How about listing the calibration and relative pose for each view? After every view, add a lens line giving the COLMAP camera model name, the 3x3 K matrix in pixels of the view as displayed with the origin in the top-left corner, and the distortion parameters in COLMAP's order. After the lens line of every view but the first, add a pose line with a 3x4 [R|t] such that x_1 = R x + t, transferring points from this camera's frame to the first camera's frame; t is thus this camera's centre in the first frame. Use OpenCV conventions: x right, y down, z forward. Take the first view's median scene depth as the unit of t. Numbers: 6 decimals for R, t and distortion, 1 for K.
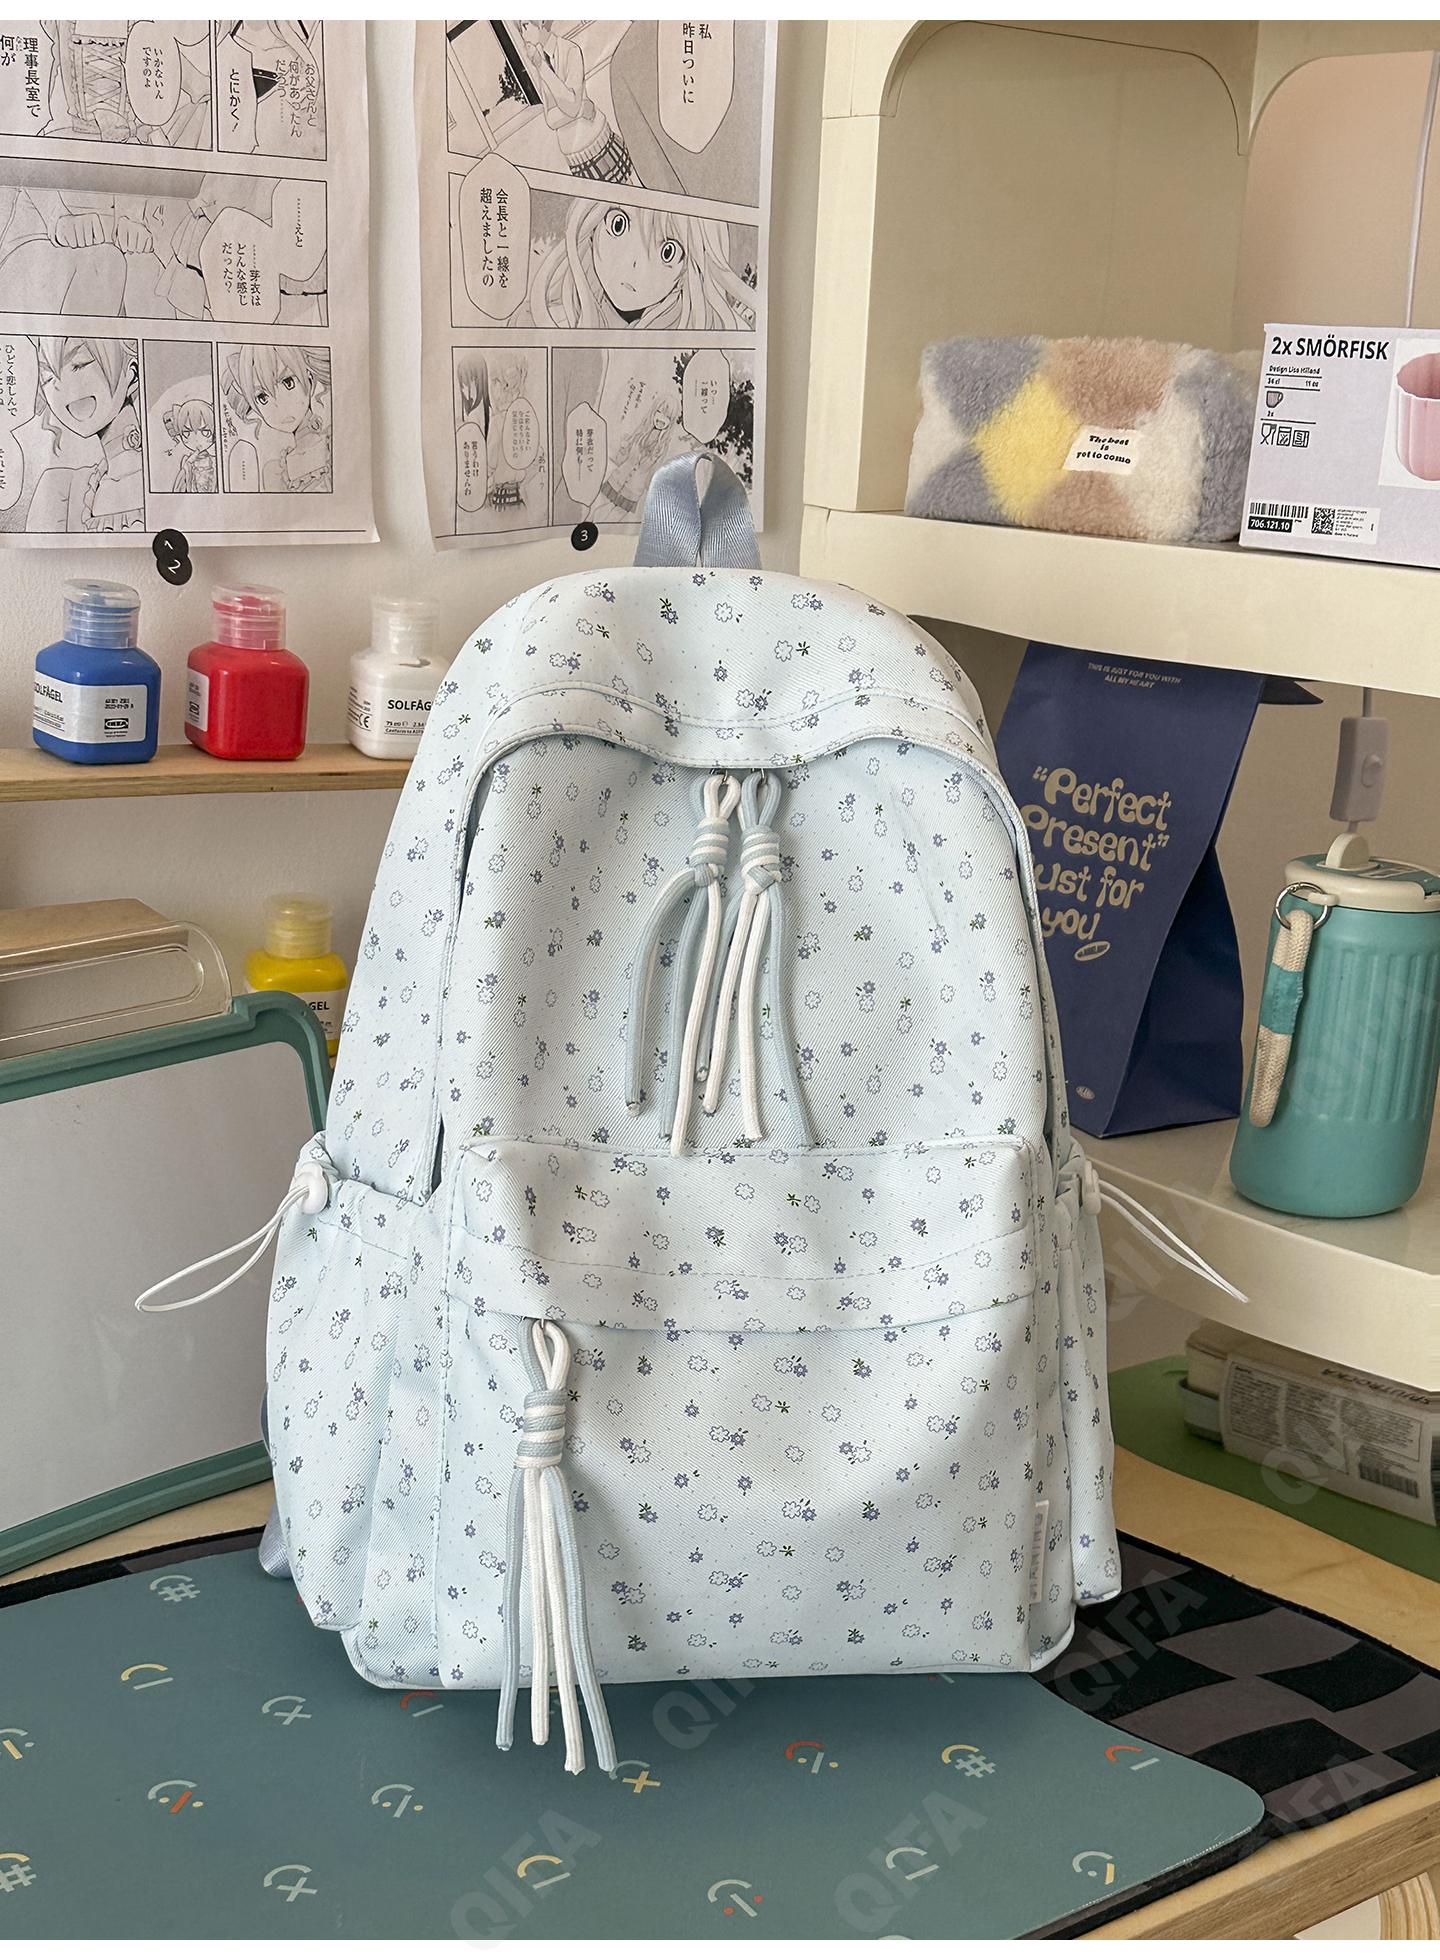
lens RADIAL K [[2608.3, 0, 723.8], [0, 2608.3, 978.0], [0, 0, 1]] dist [0.050262, 0.000000]
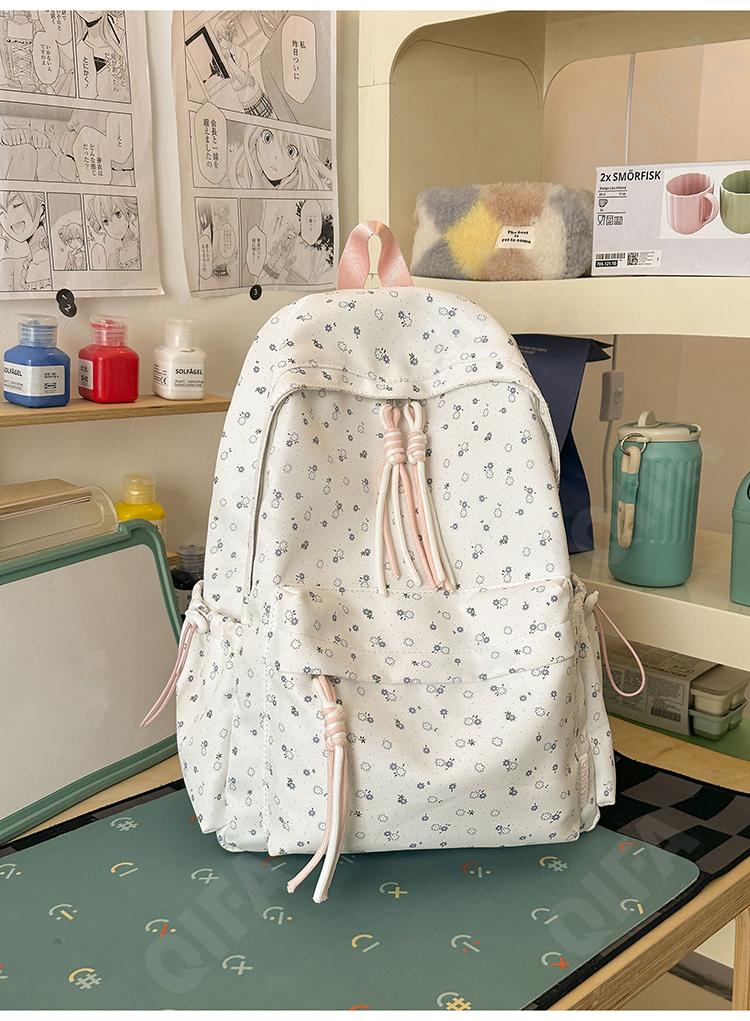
lens RADIAL K [[1170.9, 0, 381.5], [0, 1170.9, 510.2], [0, 0, 1]] dist [0.021211, 0.000000]
pose [[0.986412, -0.071105, 0.148108, -0.119565], [0.074941, 0.996978, -0.020480, 0.030439], [-0.146205, 0.031301, 0.988759, 0.098103]]
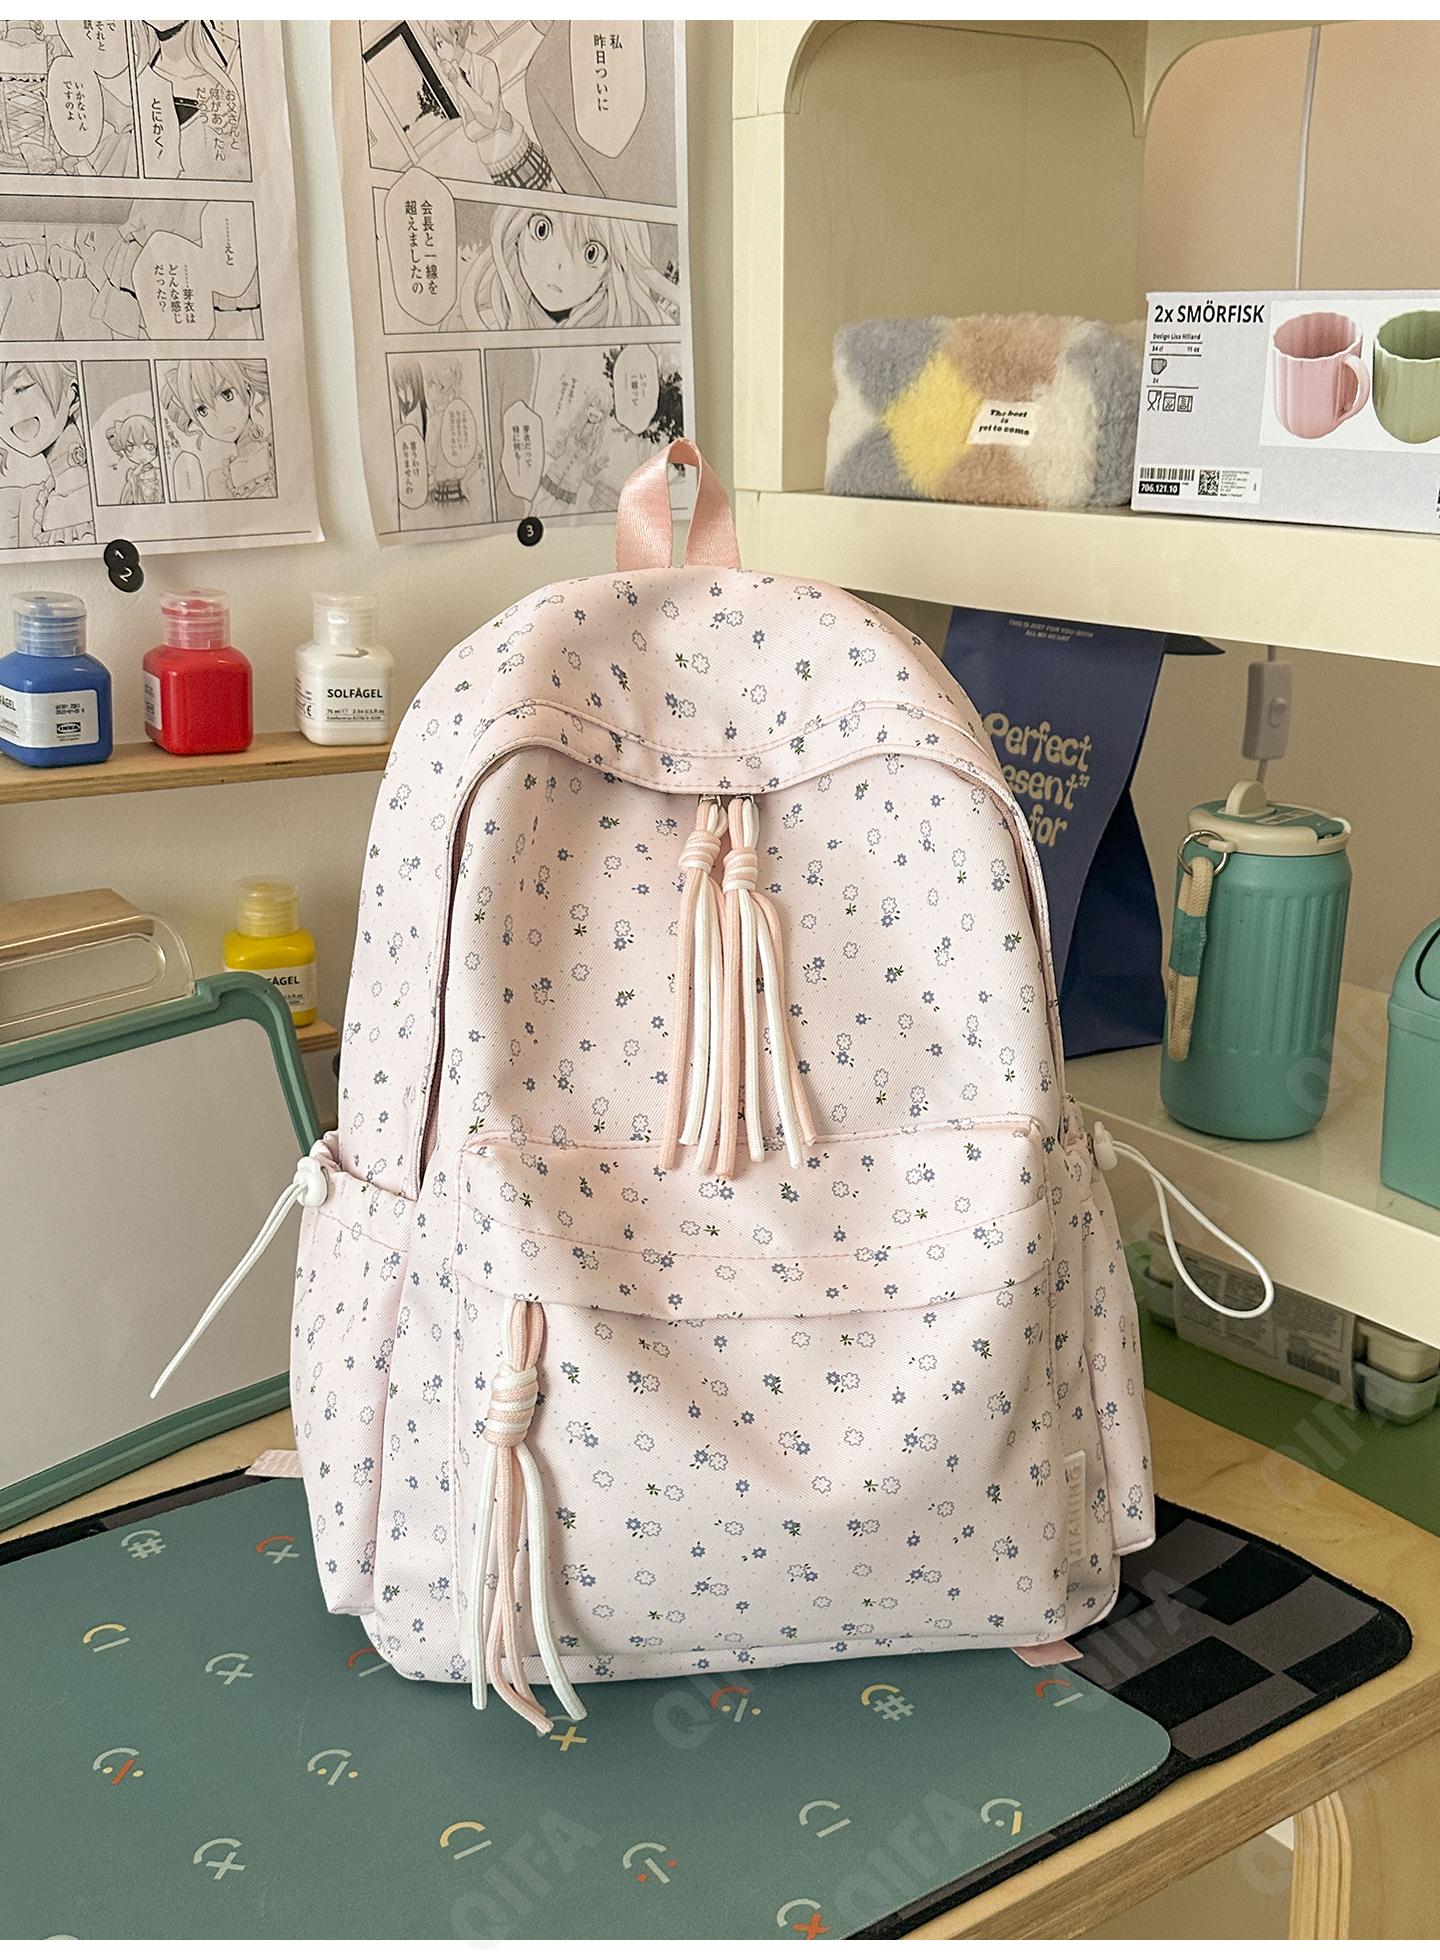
lens RADIAL K [[2173.6, 0, 720.9], [0, 2173.6, 972.3], [0, 0, 1]] dist [0.009510, 0.000000]
pose [[0.998723, -0.038985, -0.032140, 0.053495], [0.040344, 0.998270, 0.042775, -0.024339], [0.030417, -0.044017, 0.998568, 0.119482]]
